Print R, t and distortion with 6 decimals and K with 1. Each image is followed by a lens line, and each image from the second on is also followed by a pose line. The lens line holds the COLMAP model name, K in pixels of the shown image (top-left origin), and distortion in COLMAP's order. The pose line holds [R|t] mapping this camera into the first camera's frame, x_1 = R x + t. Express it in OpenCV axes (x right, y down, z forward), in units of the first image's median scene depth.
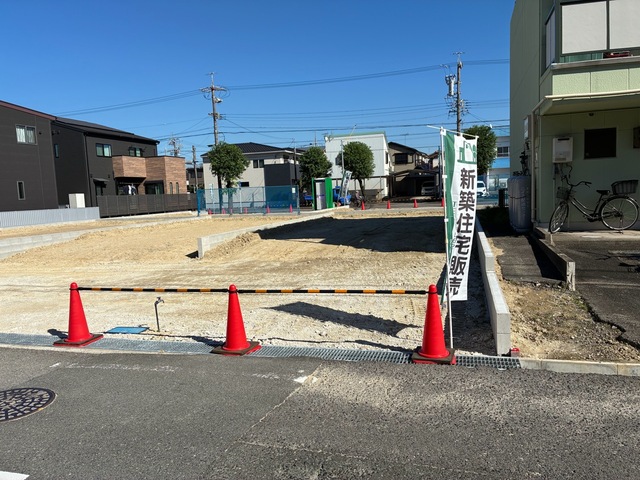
lens RADIAL K [[487.8, 0, 321.2], [0, 487.8, 236.0], [0, 0, 1]] dist [0.029461, -0.011833]
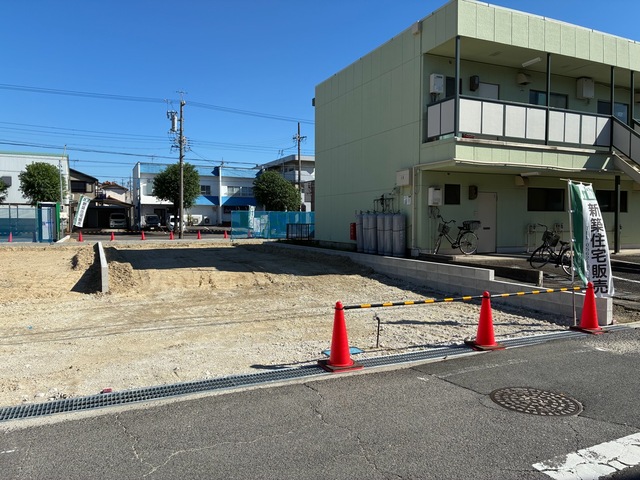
lens RADIAL K [[487.8, 0, 321.2], [0, 487.8, 236.0], [0, 0, 1]] dist [0.029461, -0.011833]
pose [[0.751536, 0.025158, 0.659213, -0.167404], [0.023492, 0.997618, -0.064855, 0.004456], [-0.659274, 0.064227, 0.749155, 0.047568]]
